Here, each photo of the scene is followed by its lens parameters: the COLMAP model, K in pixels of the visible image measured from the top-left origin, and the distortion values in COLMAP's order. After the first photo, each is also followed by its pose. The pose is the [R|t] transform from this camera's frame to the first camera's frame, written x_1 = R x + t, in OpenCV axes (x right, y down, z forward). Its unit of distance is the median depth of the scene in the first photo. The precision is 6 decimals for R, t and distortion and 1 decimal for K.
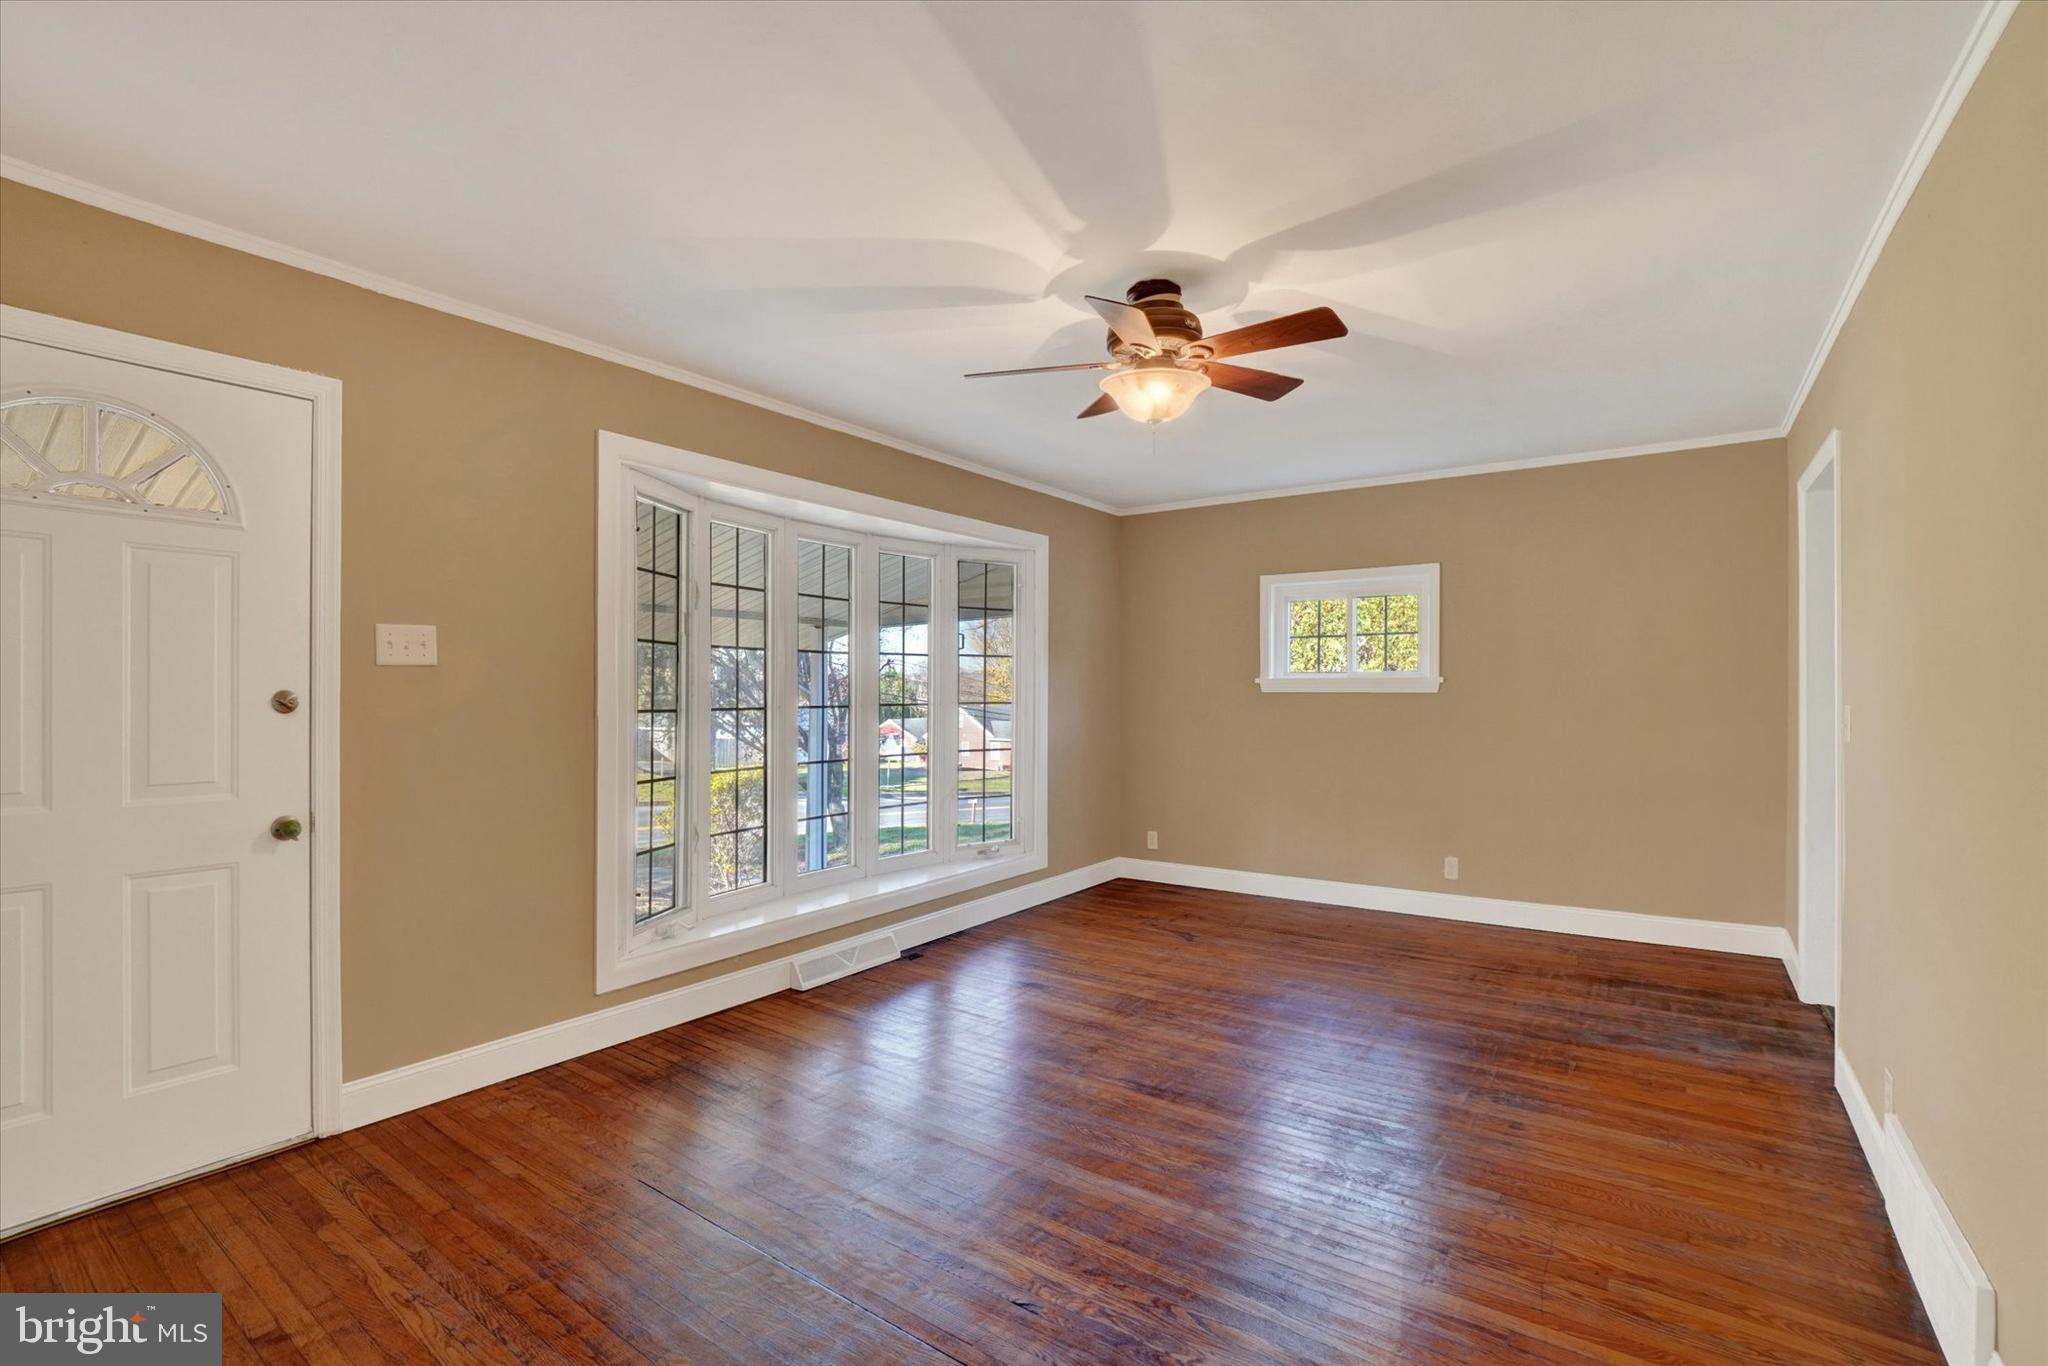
lens RADIAL K [[951.0, 0, 1018.3], [0, 951.0, 687.2], [0, 0, 1]] dist [-0.028284, 0.001132]
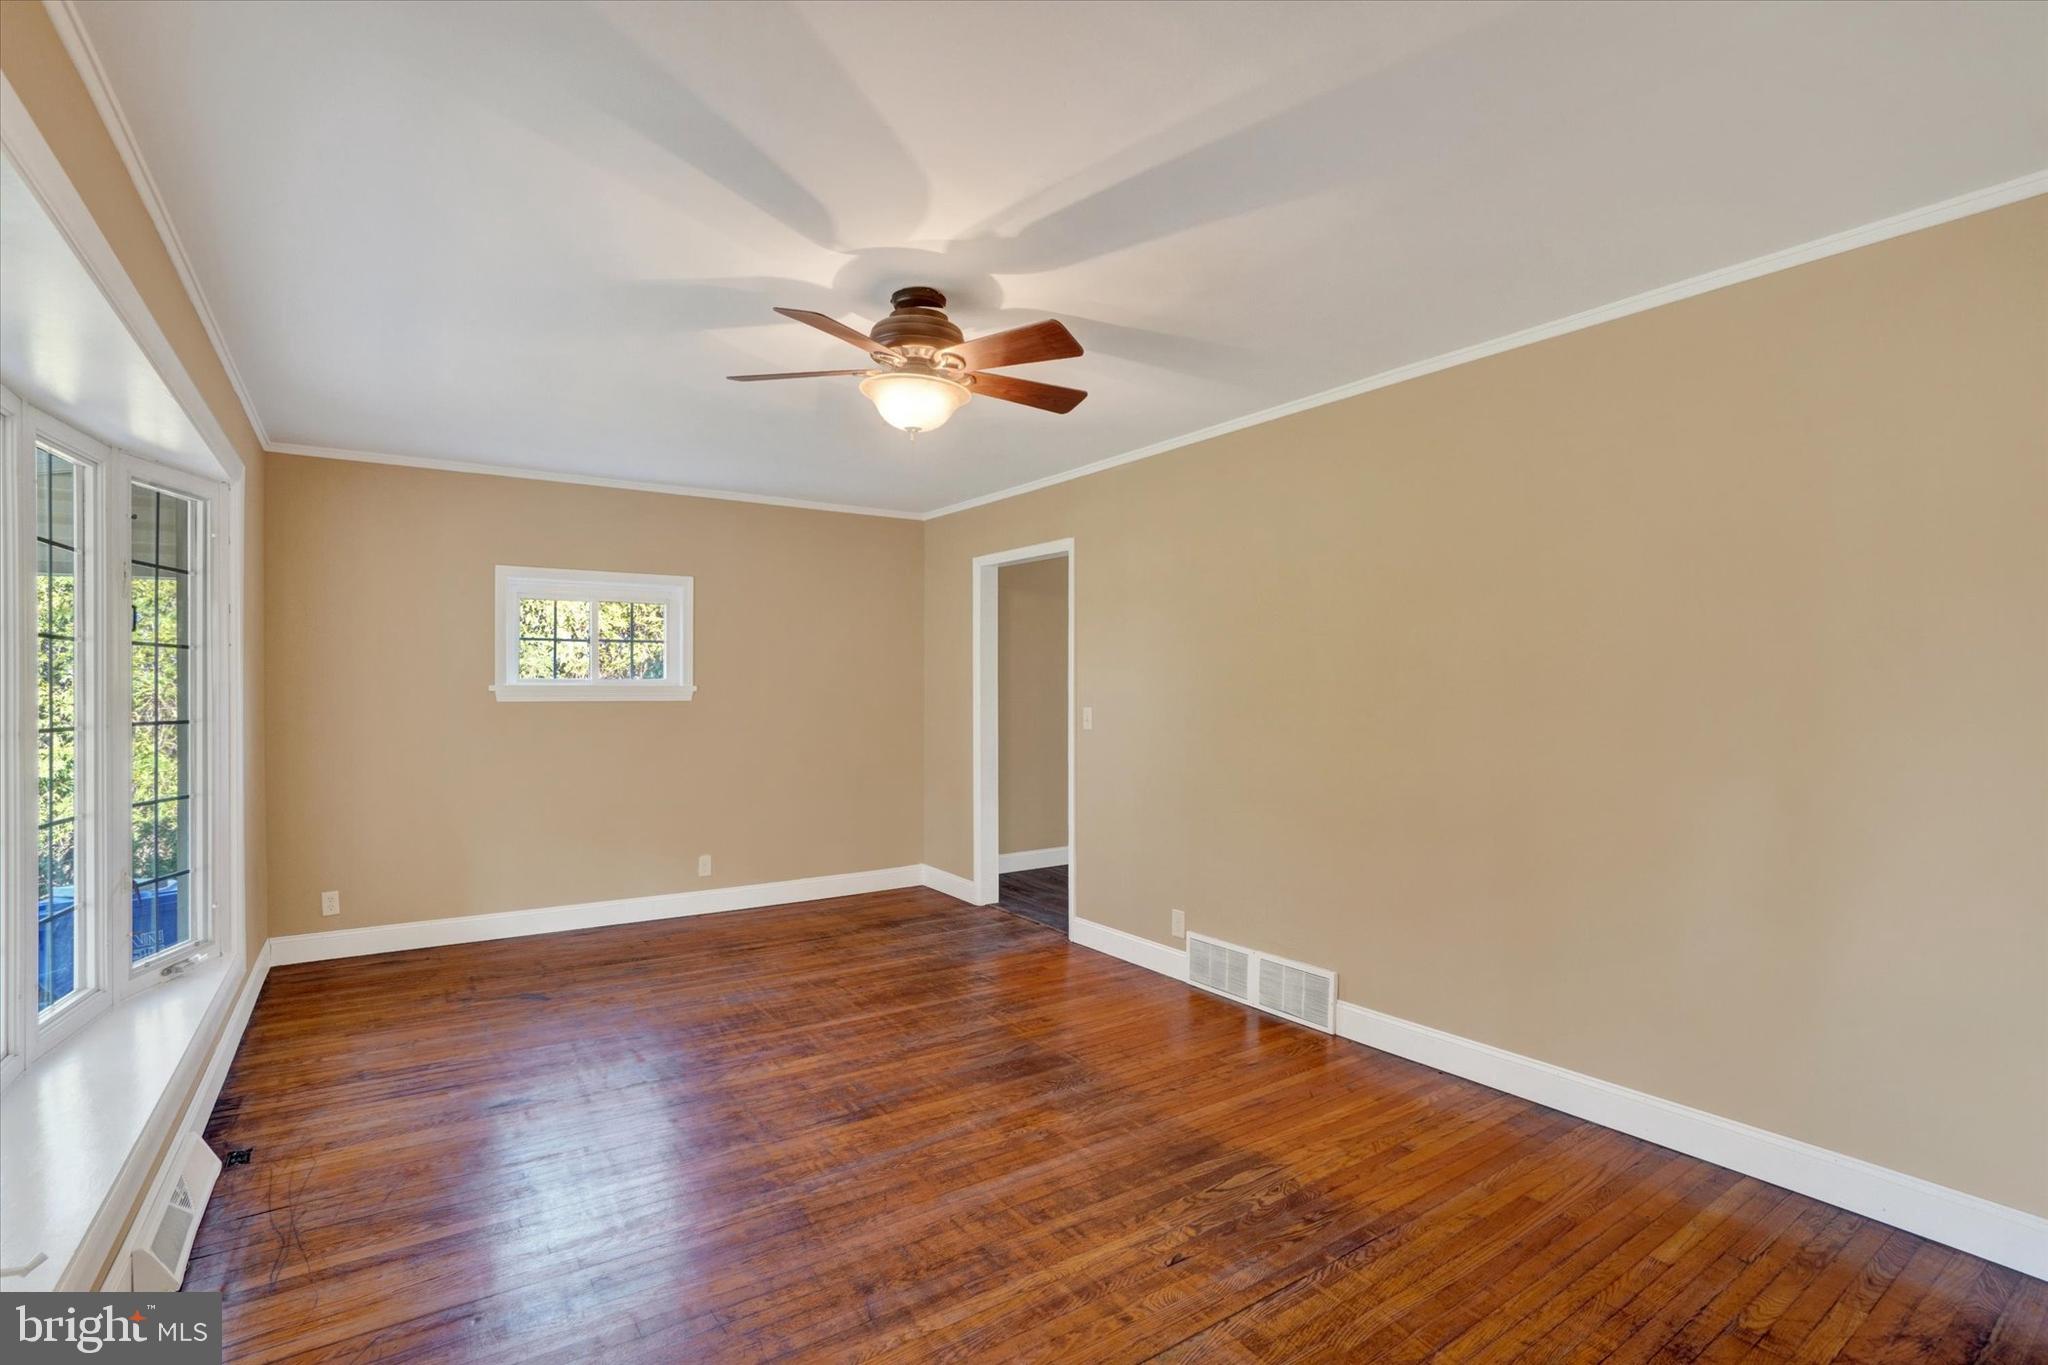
lens RADIAL K [[933.8, 0, 1021.9], [0, 933.8, 709.4], [0, 0, 1]] dist [-0.037748, 0.000532]
pose [[0.340187, -0.009871, 0.940306, -0.465082], [-0.005192, 0.999910, 0.012375, -0.000092], [-0.940343, -0.009092, 0.340105, 0.355774]]
